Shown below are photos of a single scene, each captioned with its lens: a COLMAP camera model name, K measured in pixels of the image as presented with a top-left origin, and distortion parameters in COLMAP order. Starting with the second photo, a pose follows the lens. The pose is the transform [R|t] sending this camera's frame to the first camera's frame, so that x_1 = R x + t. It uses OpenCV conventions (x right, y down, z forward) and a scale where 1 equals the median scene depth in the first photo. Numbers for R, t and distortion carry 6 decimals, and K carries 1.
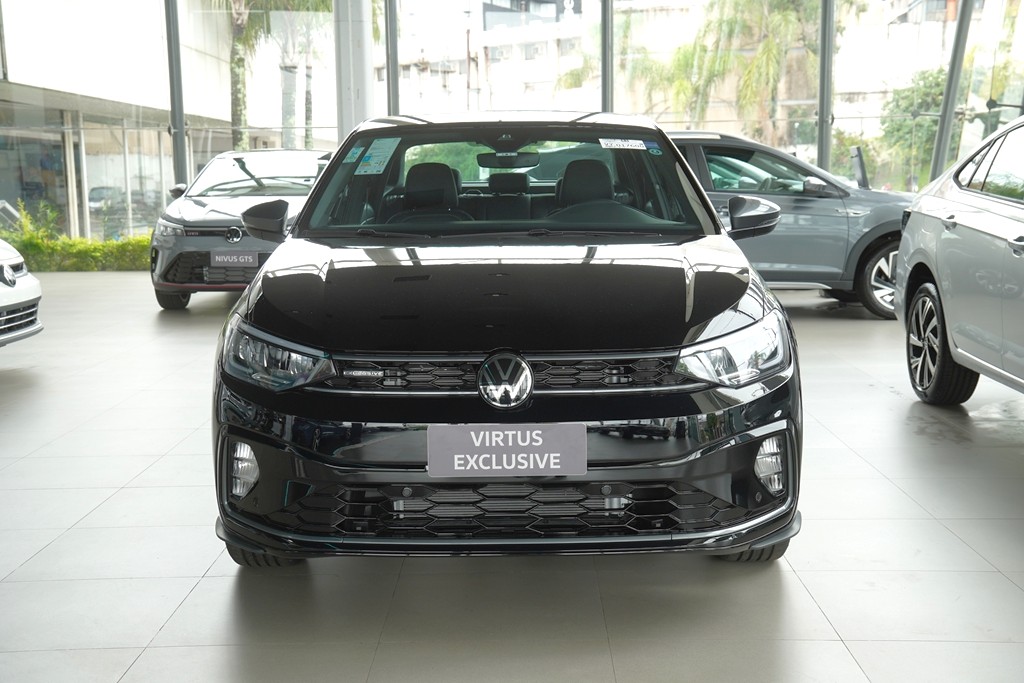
lens RADIAL K [[1294.4, 0, 476.5], [0, 1294.4, 341.5], [0, 0, 1]] dist [0.100773, 0.038932]
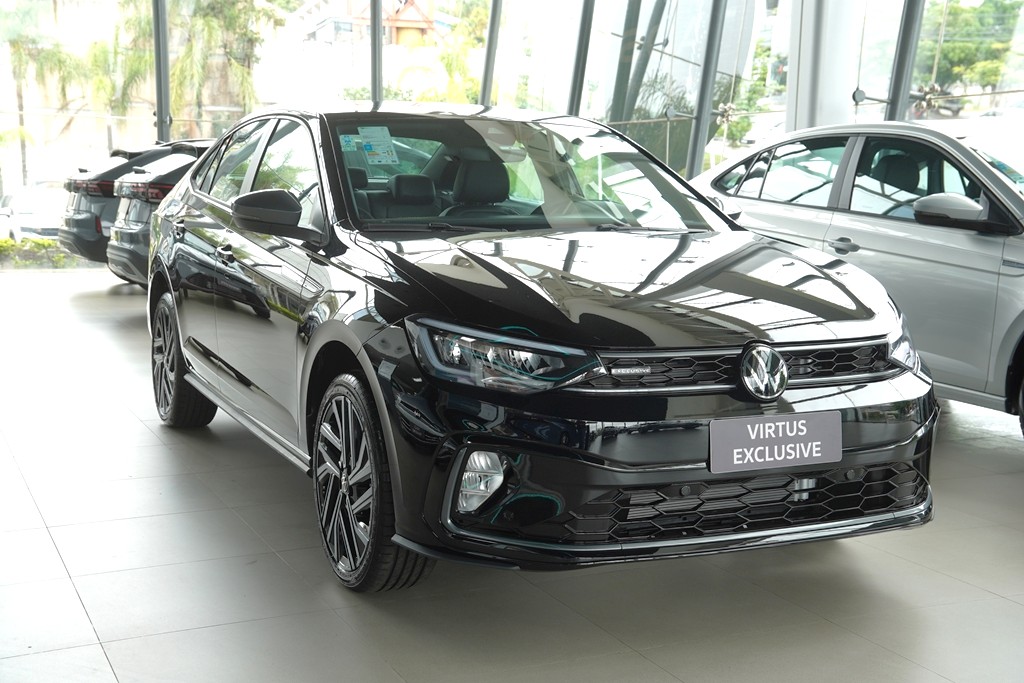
lens RADIAL K [[1294.4, 0, 476.5], [0, 1294.4, 341.5], [0, 0, 1]] dist [0.100773, 0.038932]
pose [[0.890860, -0.026782, 0.453489, -0.638244], [0.028475, 0.999590, 0.003095, -0.003216], [-0.453386, 0.010156, 0.891257, 0.205405]]
